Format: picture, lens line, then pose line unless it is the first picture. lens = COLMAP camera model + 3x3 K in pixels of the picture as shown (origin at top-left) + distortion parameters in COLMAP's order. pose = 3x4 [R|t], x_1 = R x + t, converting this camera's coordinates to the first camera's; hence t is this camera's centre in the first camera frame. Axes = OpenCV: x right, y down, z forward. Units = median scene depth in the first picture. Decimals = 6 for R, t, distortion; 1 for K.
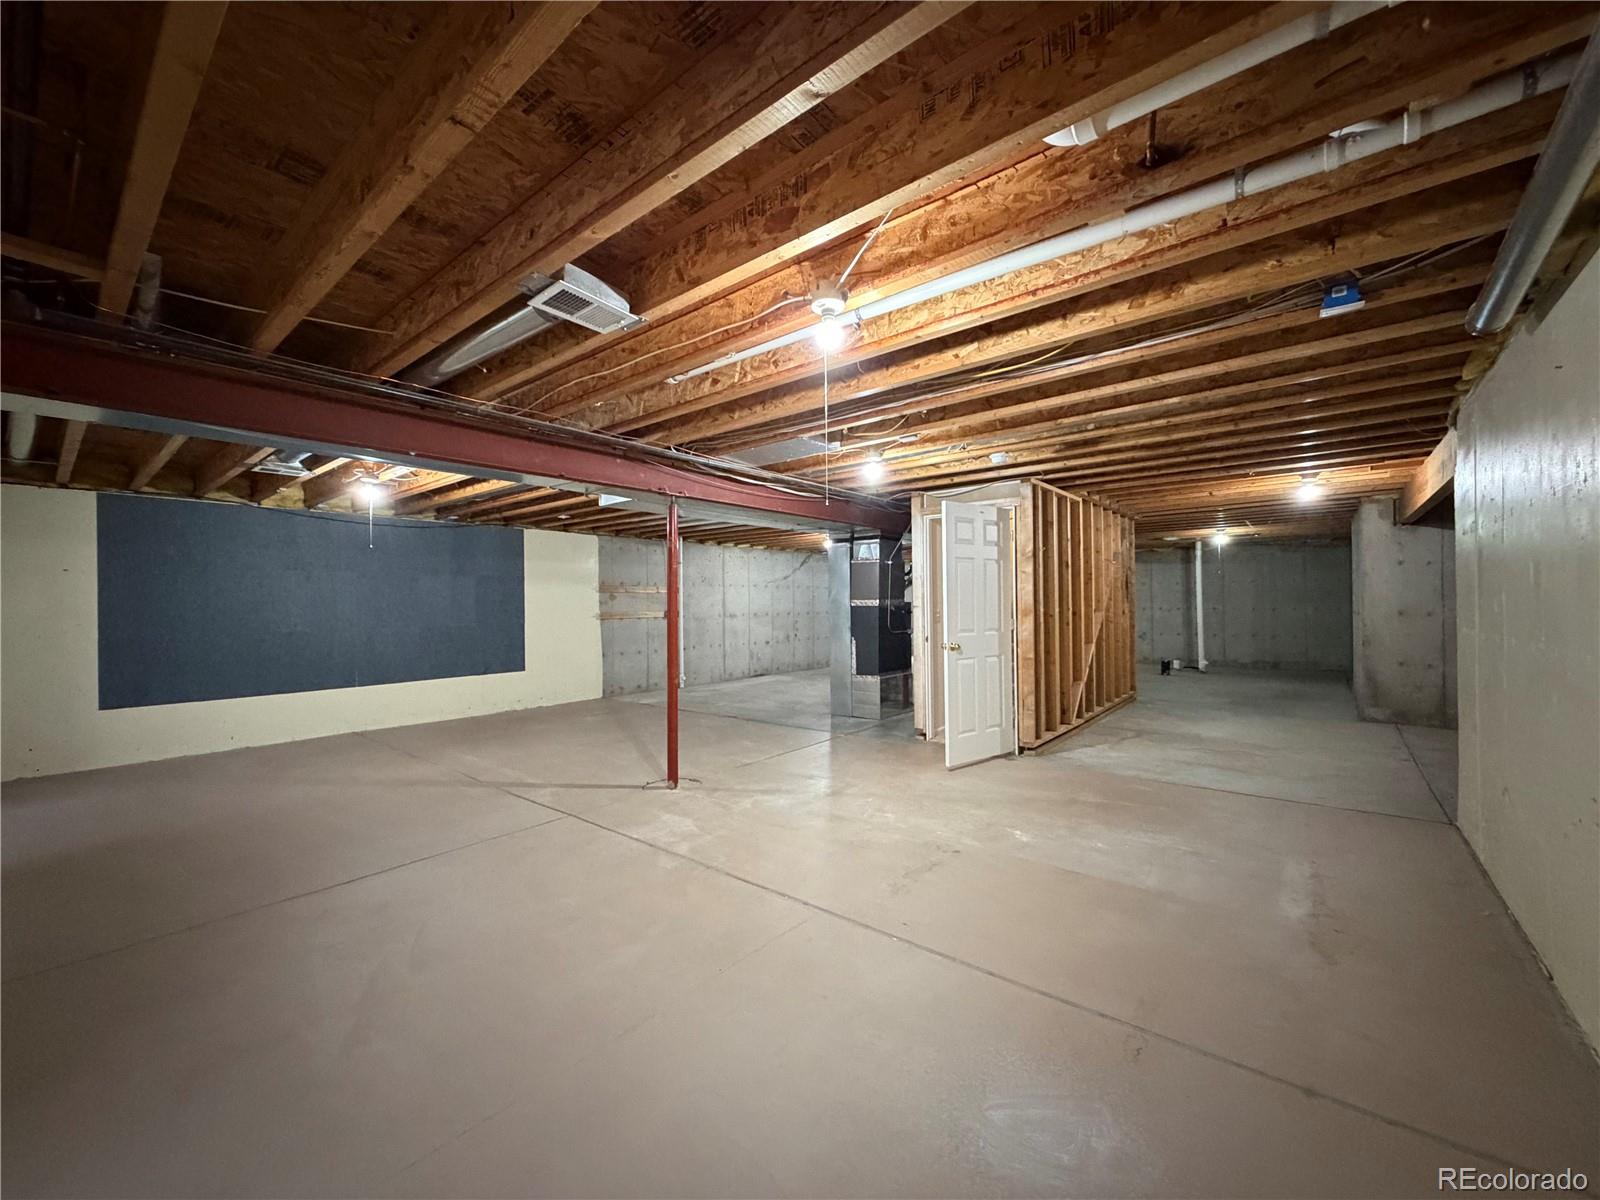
lens RADIAL K [[633.2, 0, 800.0], [0, 633.2, 600.0], [0, 0, 1]] dist [0.000745, -0.000154]
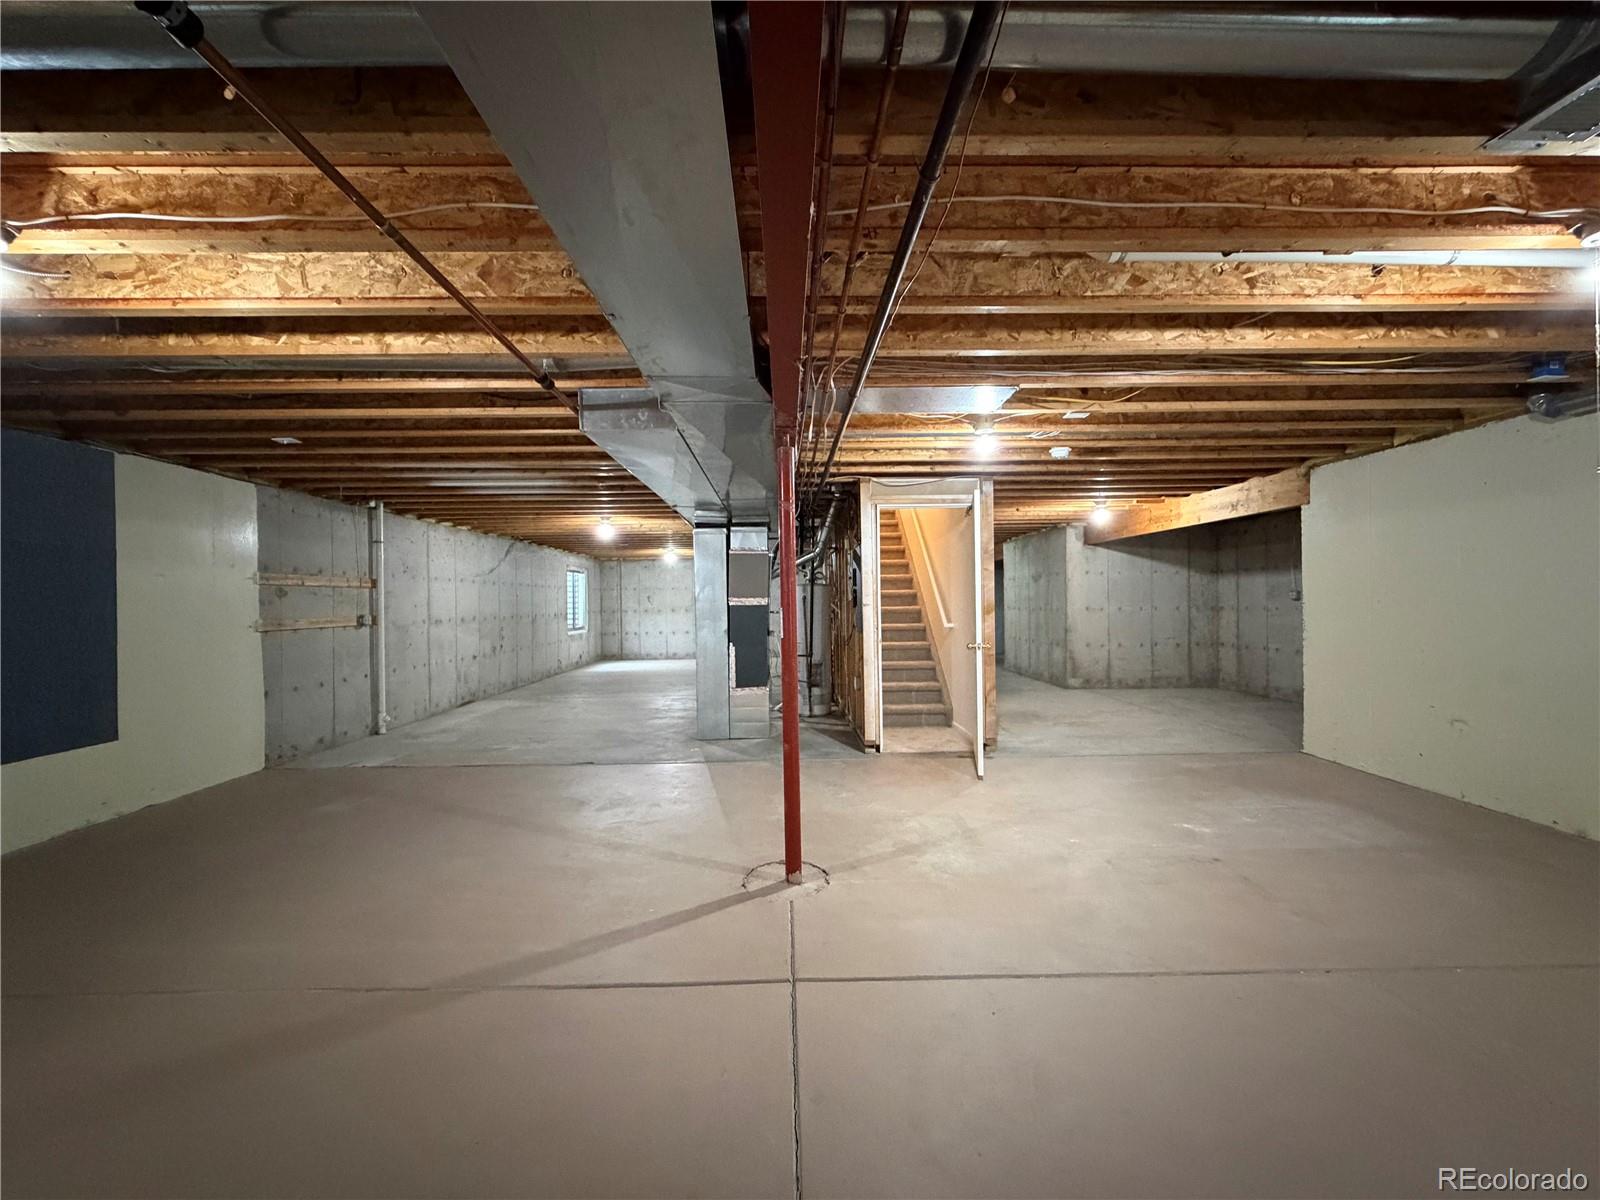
lens RADIAL K [[633.2, 0, 800.0], [0, 633.2, 600.0], [0, 0, 1]] dist [0.000745, -0.000154]
pose [[0.763452, 0.002062, 0.645862, -0.381070], [0.000787, 0.999991, -0.004122, 0.005804], [-0.645864, 0.003655, 0.763443, 0.307347]]
